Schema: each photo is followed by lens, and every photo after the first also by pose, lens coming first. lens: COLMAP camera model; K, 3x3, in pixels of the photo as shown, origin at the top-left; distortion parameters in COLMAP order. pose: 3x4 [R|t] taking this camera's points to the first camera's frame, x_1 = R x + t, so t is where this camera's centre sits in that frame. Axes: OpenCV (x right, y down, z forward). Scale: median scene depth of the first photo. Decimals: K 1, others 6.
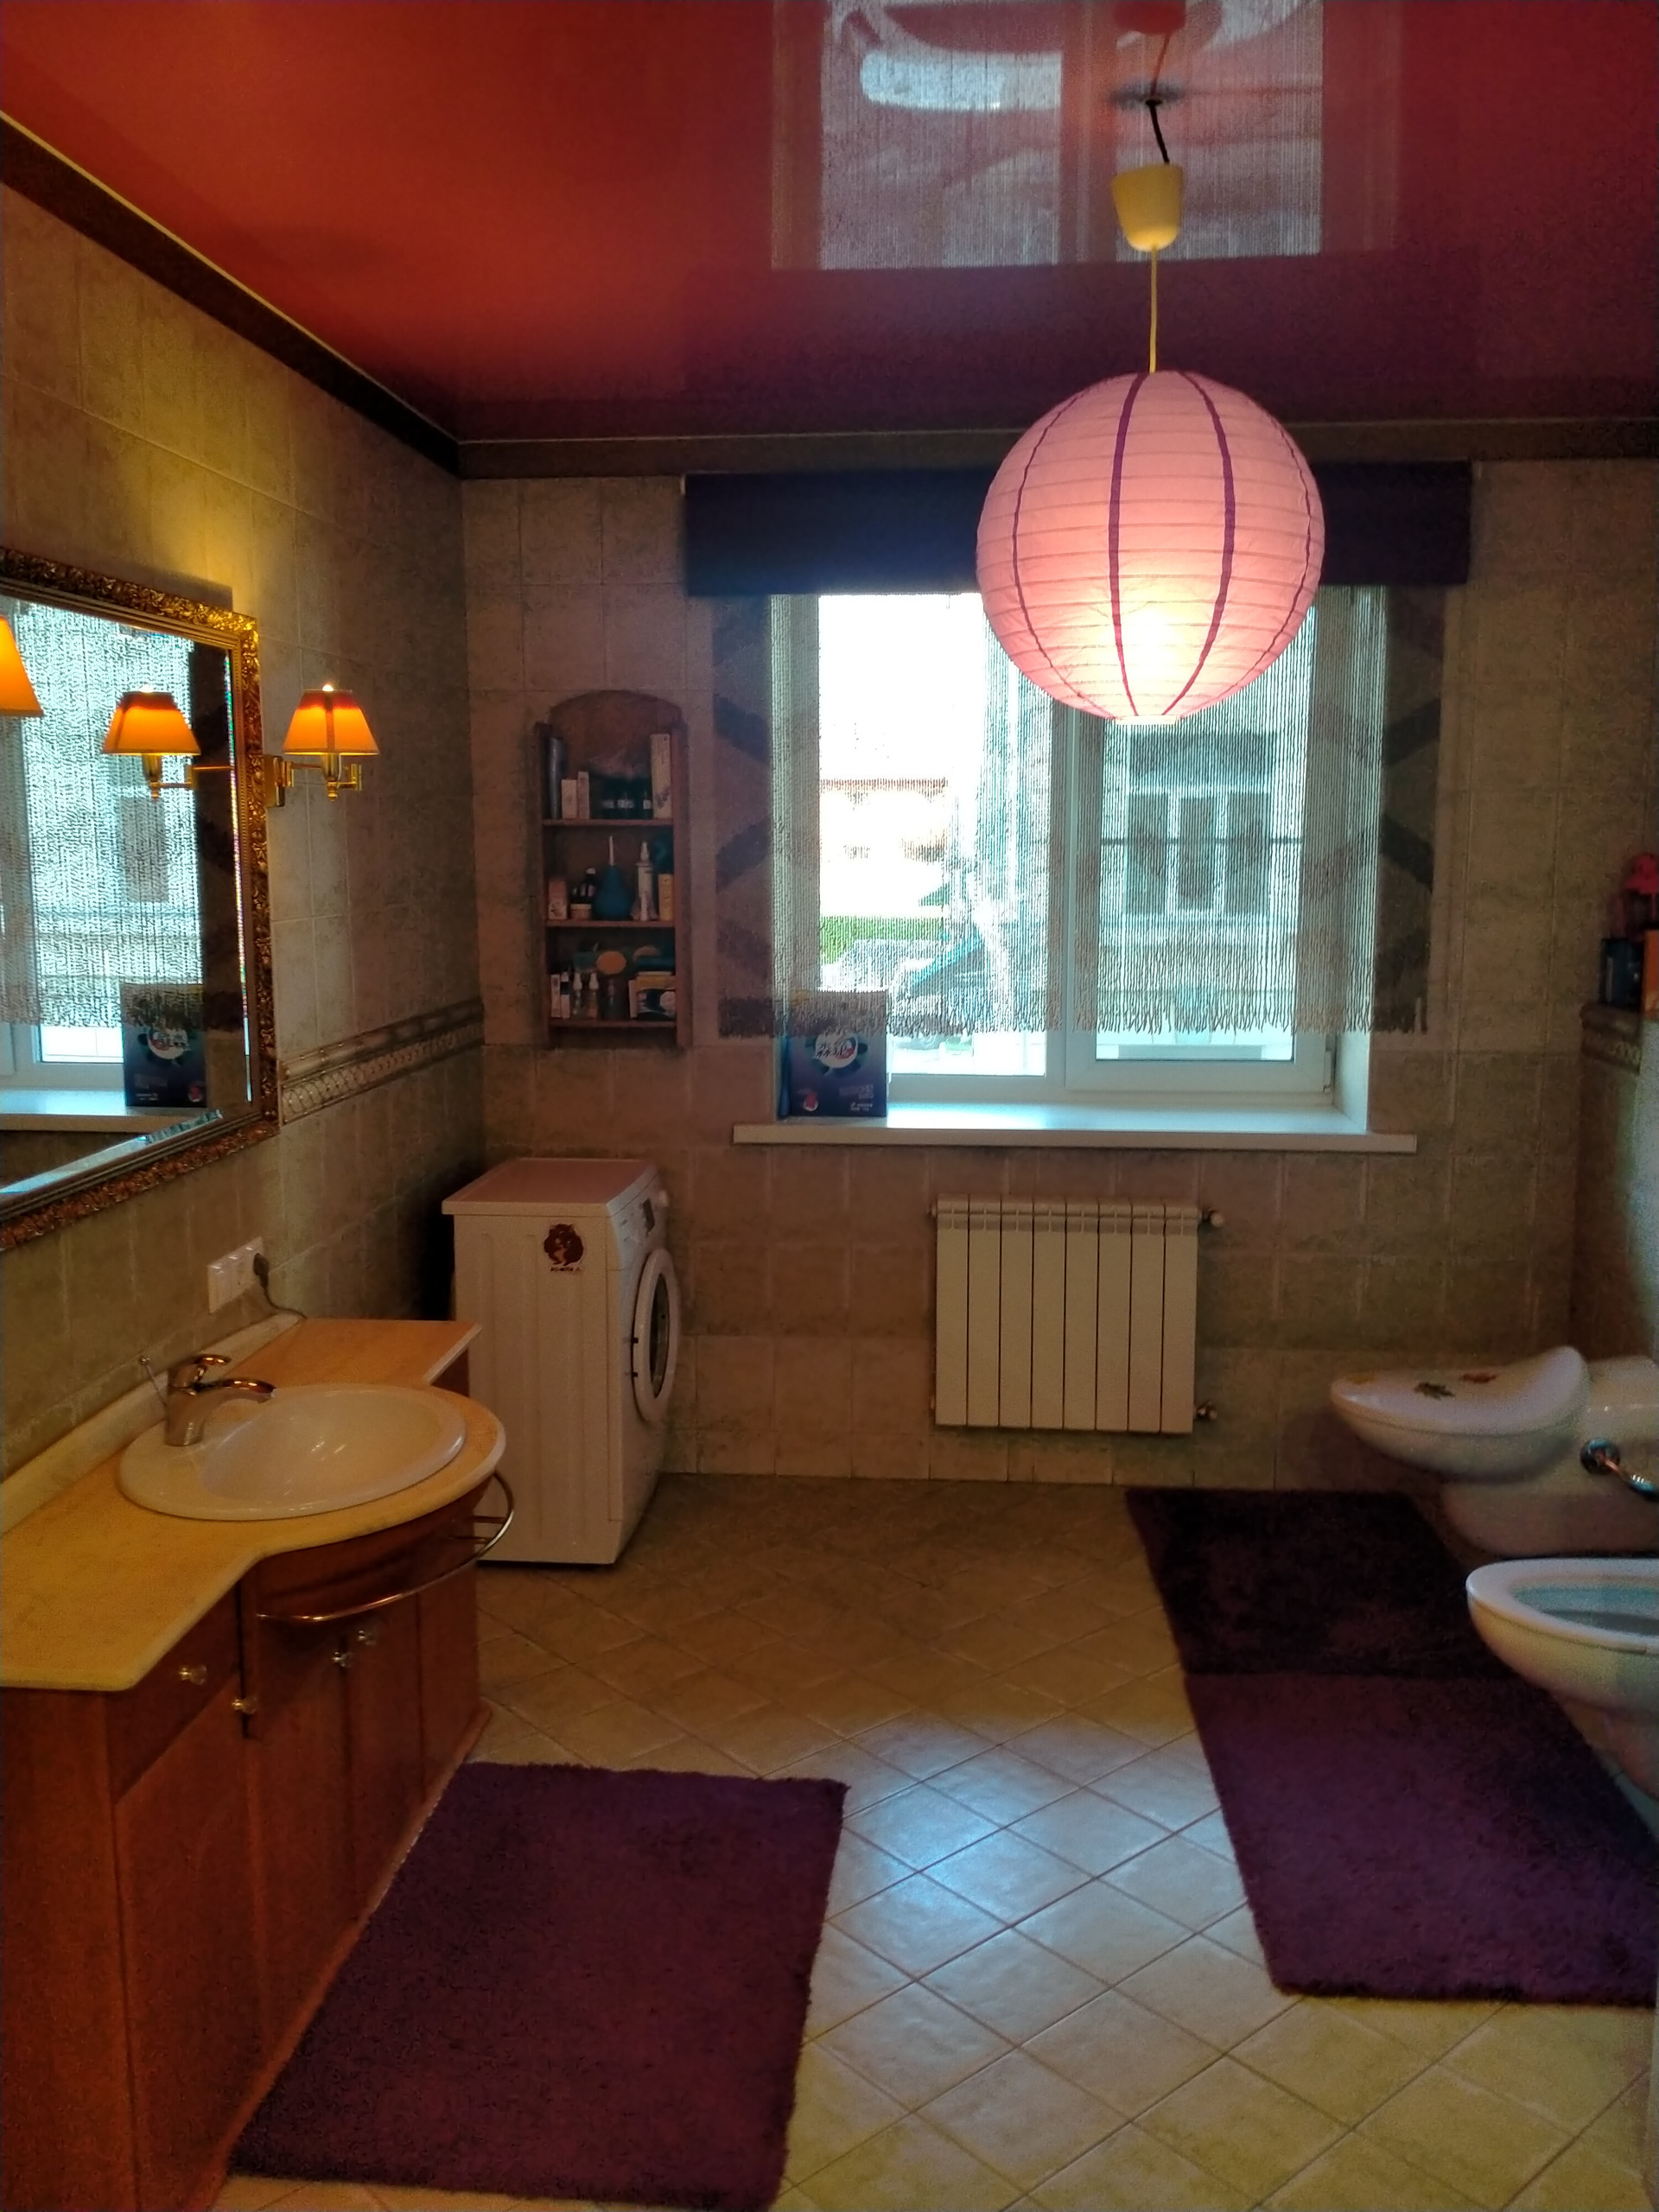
lens RADIAL K [[1868.3, 0, 815.9], [0, 1868.3, 1104.9], [0, 0, 1]] dist [0.076707, -0.170201]
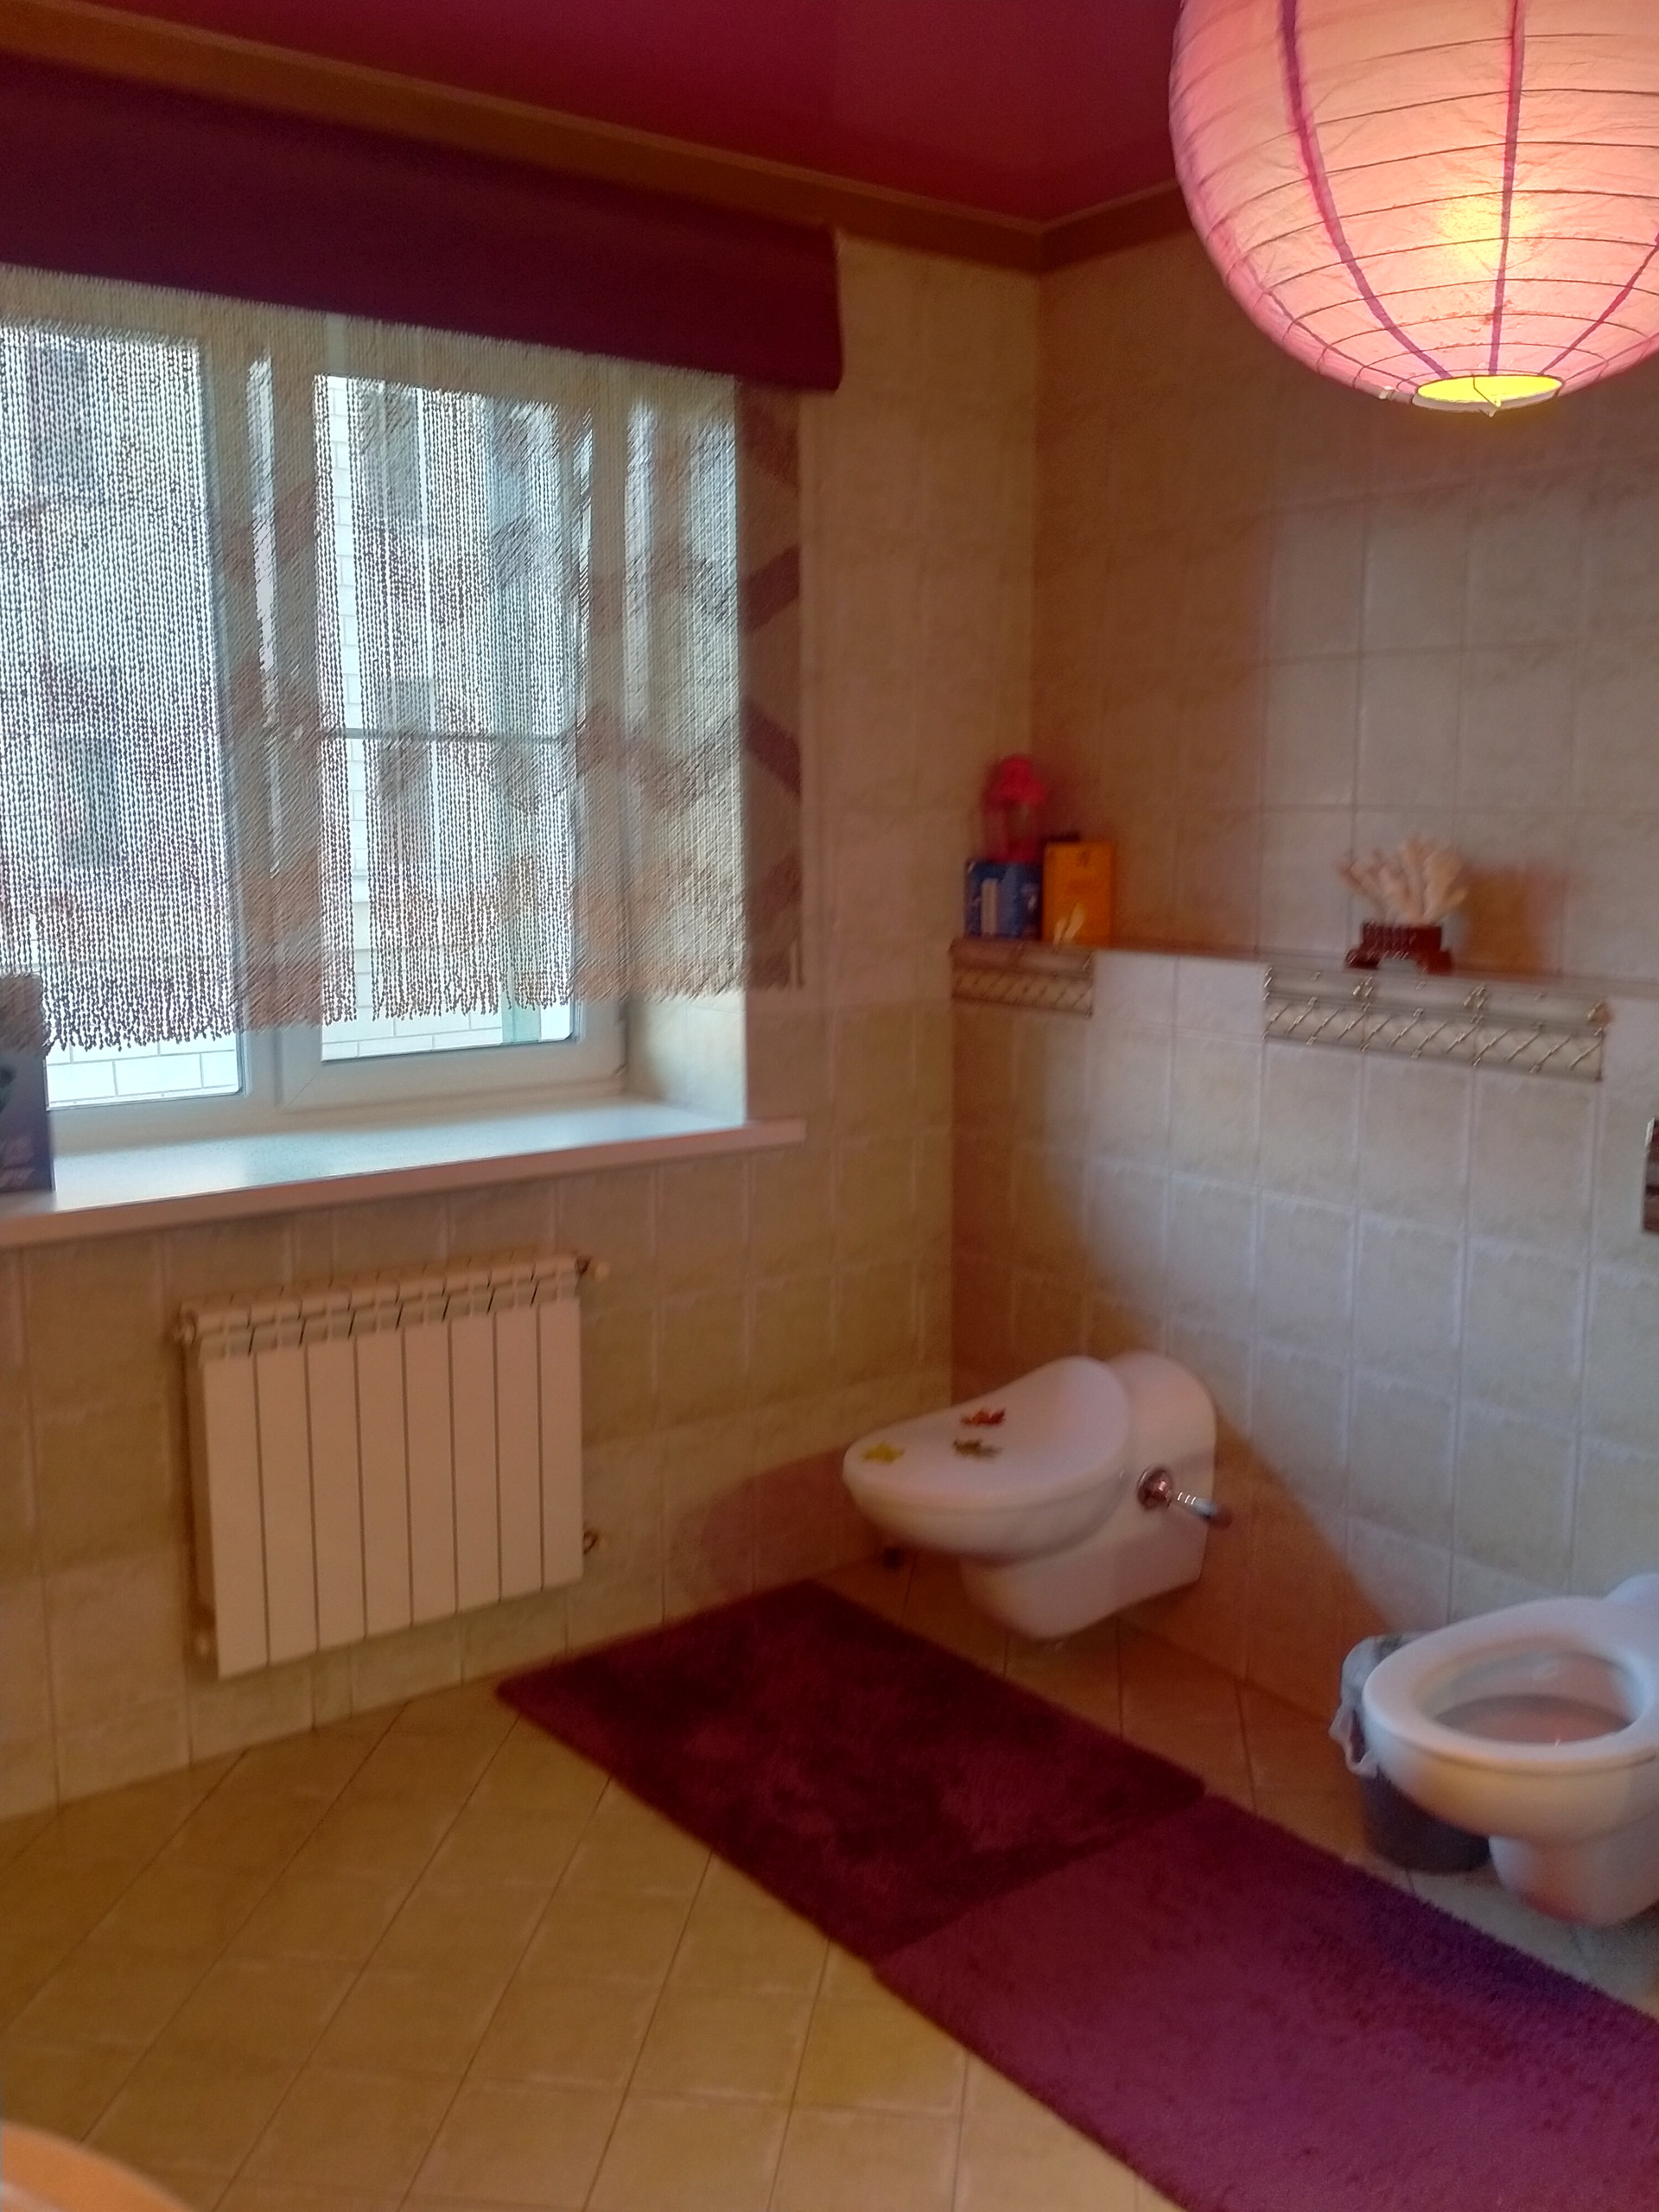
lens RADIAL K [[1868.3, 0, 815.9], [0, 1868.3, 1104.9], [0, 0, 1]] dist [0.076707, -0.170201]
pose [[0.739291, -0.105461, 0.665076, -0.205838], [0.097704, 0.994008, 0.049013, -0.030008], [-0.666260, 0.028746, 0.745166, 0.466179]]
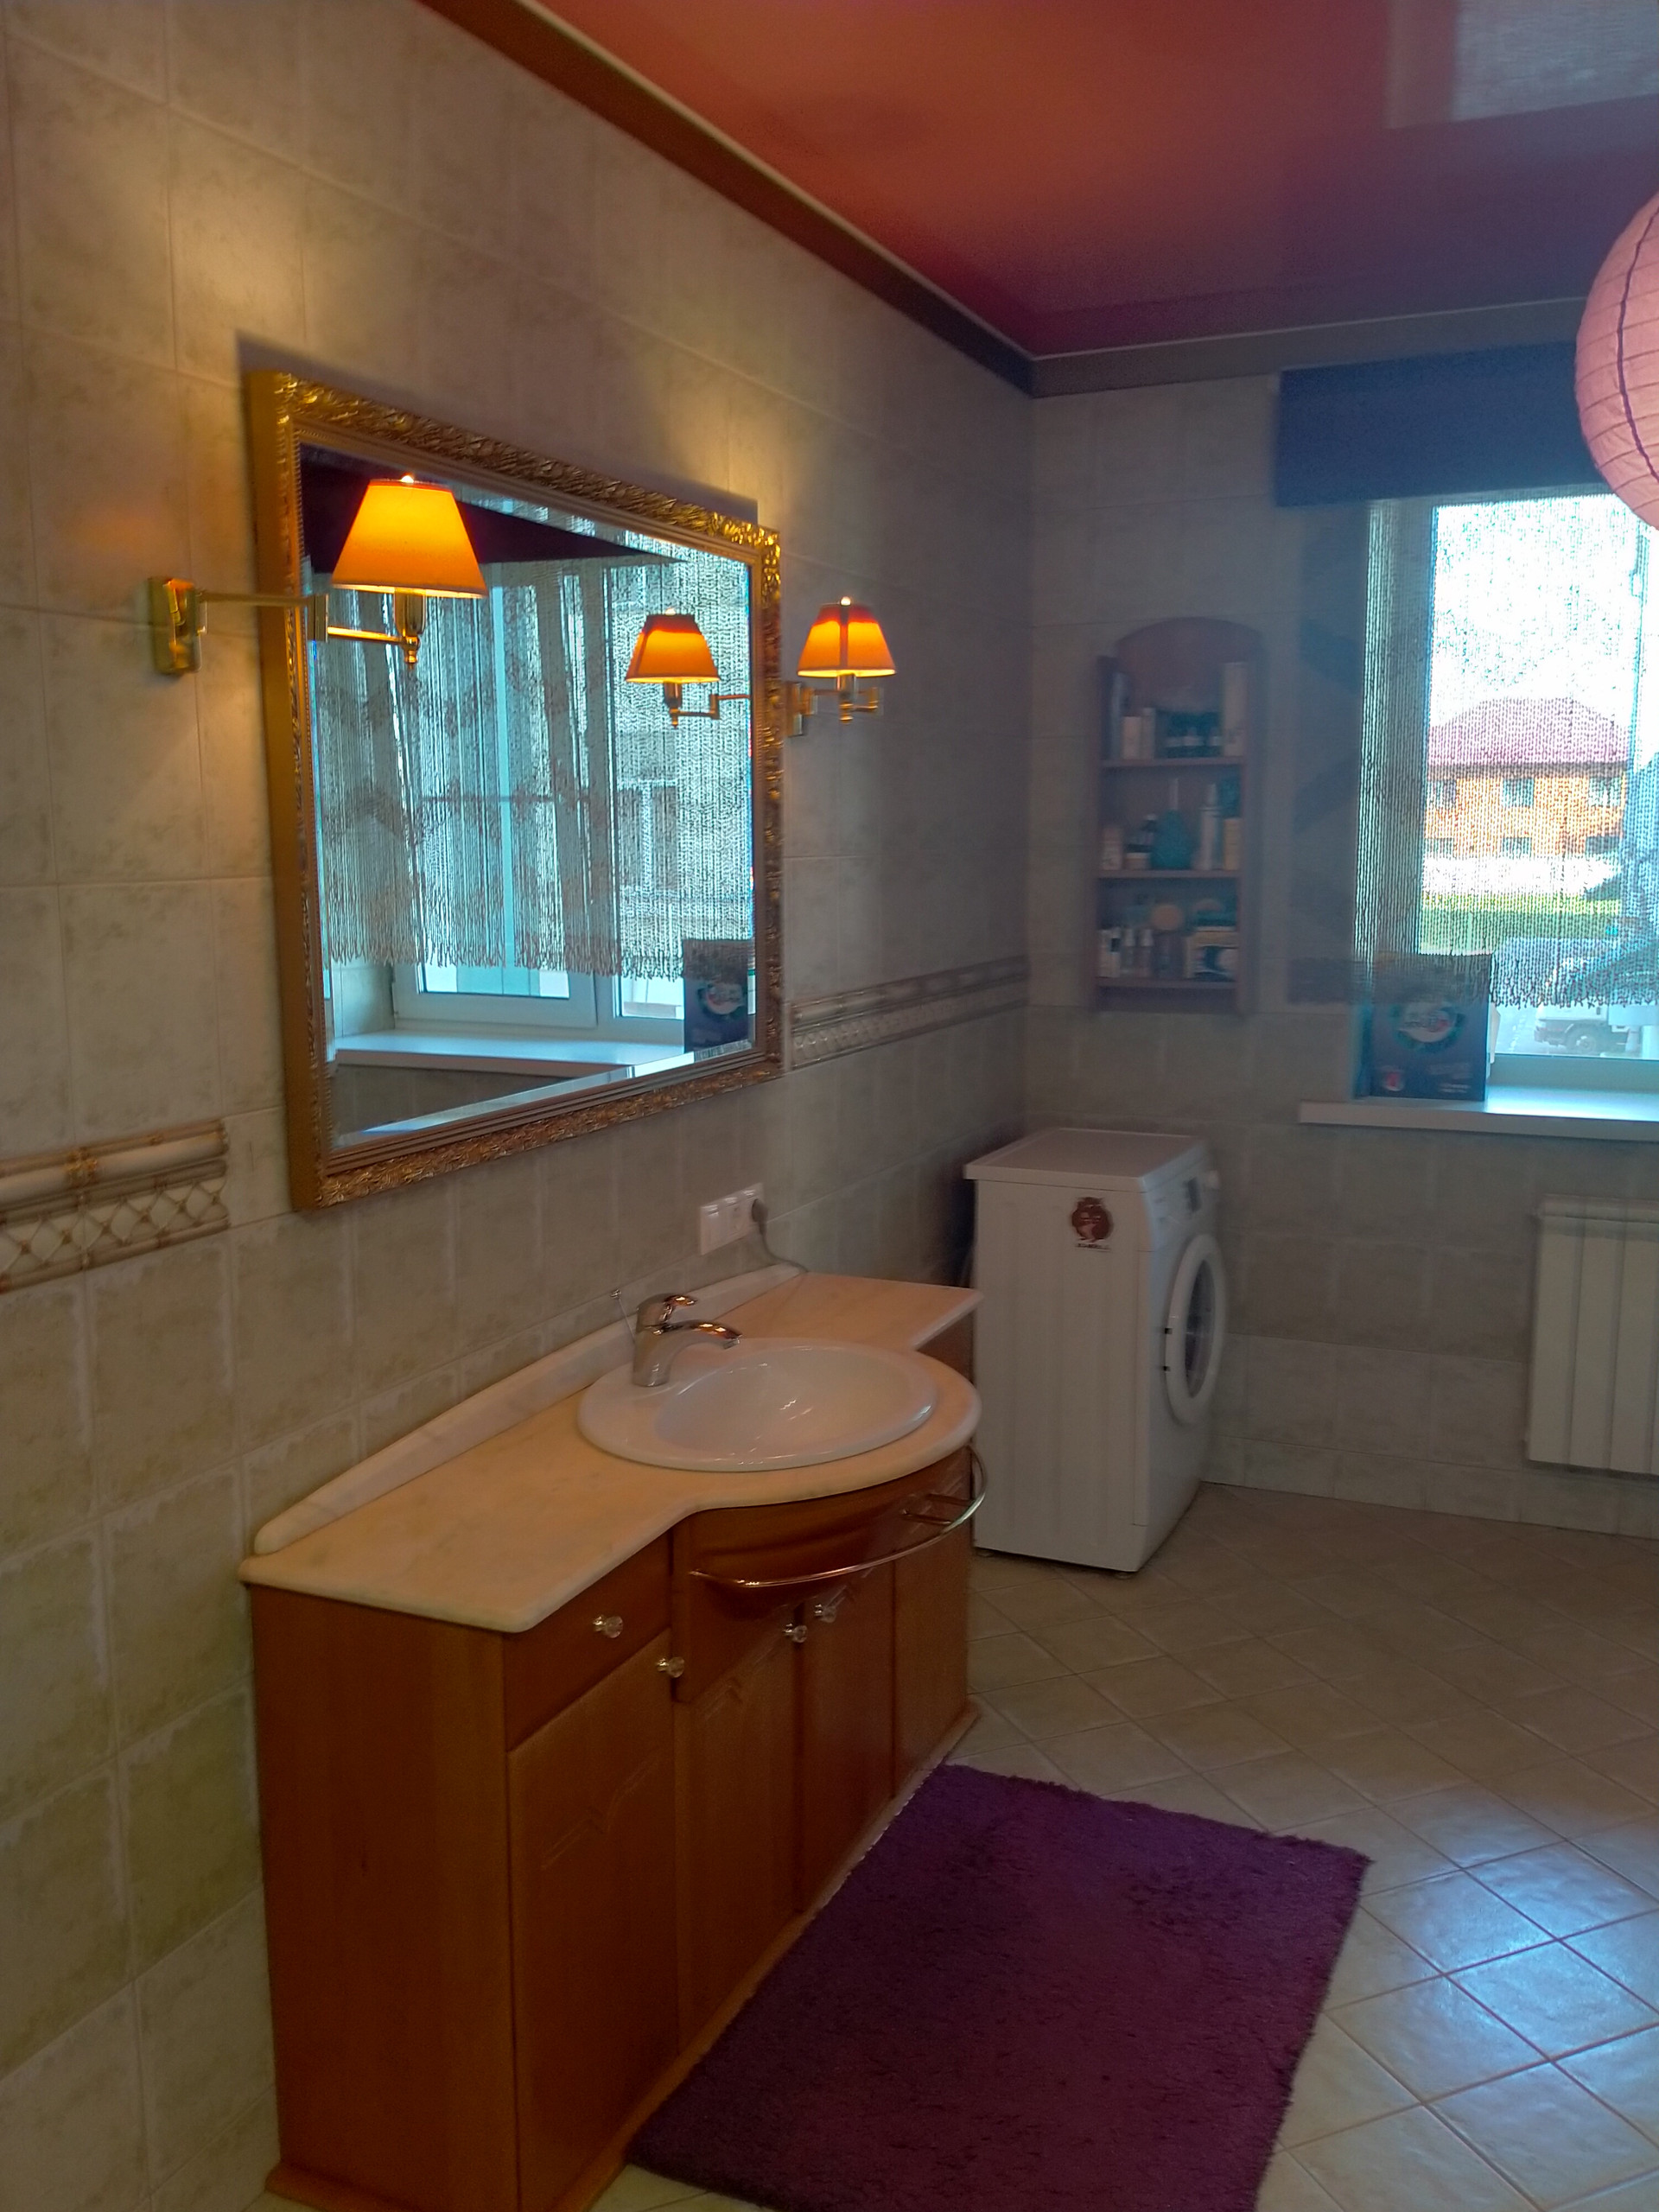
lens RADIAL K [[1888.3, 0, 807.4], [0, 1888.3, 1122.4], [0, 0, 1]] dist [0.110341, -0.253576]
pose [[0.944995, 0.046674, -0.323737, 0.032522], [-0.043479, 0.998908, 0.017097, 0.017629], [0.324181, -0.002080, 0.945993, 0.074952]]
